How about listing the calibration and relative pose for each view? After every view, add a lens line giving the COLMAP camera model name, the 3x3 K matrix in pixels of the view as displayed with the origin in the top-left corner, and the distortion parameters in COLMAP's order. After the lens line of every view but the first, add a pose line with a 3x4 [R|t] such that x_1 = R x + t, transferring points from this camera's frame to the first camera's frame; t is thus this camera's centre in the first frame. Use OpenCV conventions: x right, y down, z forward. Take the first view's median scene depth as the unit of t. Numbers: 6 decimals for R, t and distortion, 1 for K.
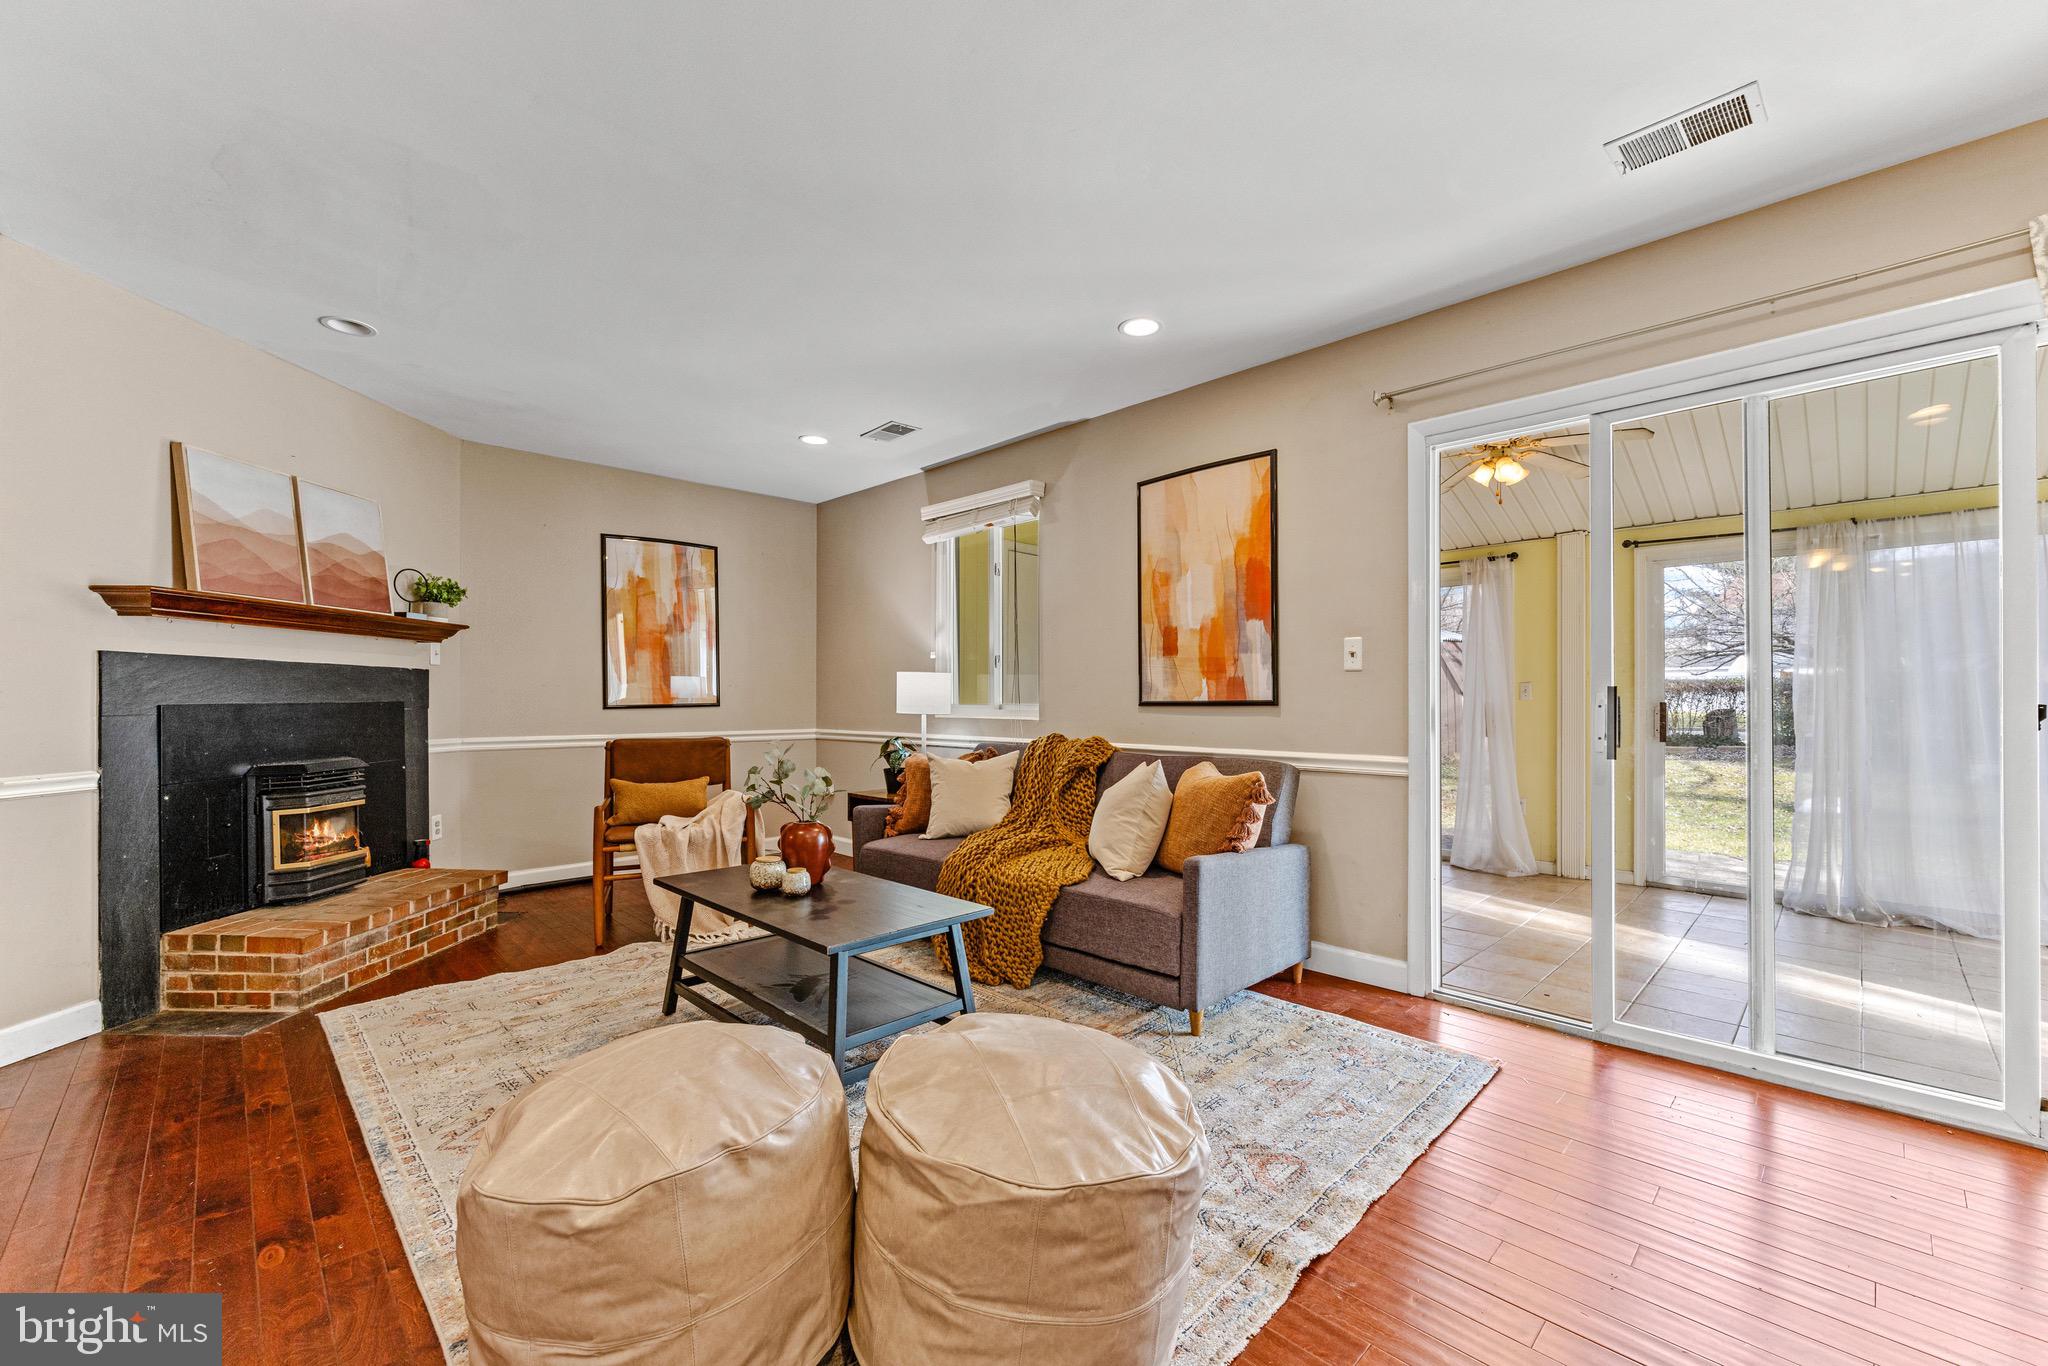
lens RADIAL K [[814.7, 0, 1029.5], [0, 814.7, 699.3], [0, 0, 1]] dist [-0.006119, 0.000680]
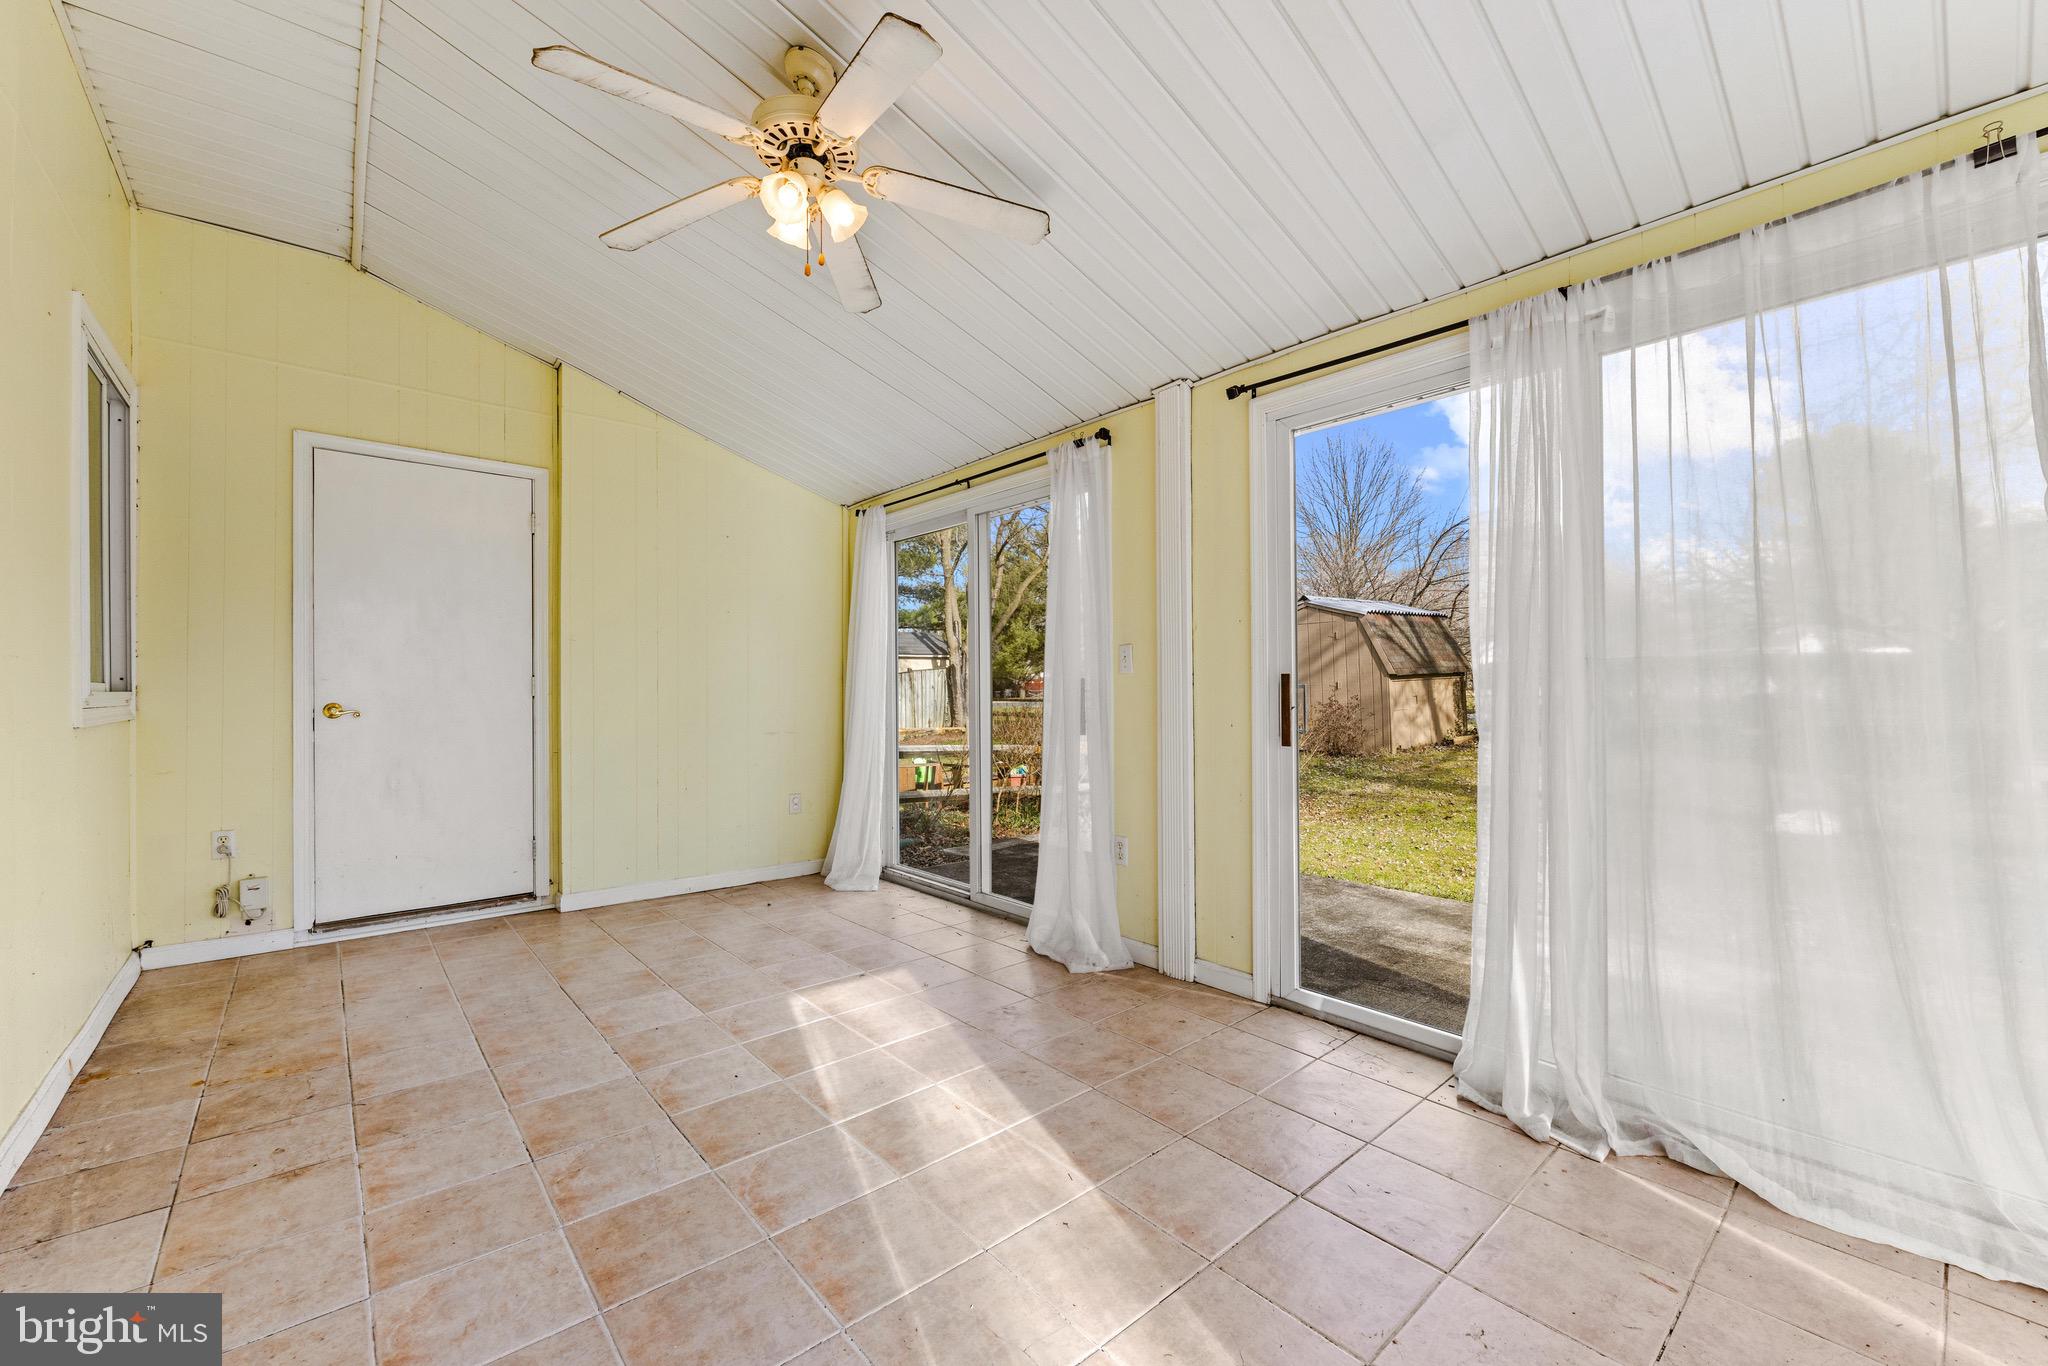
lens RADIAL K [[814.7, 0, 1019.8], [0, 814.7, 678.1], [0, 0, 1]] dist [-0.006119, 0.000680]
pose [[0.996939, -0.003251, -0.078117, 0.718762], [0.002193, 0.999905, -0.013623, 0.015836], [0.078154, 0.013410, 0.996851, 0.487896]]
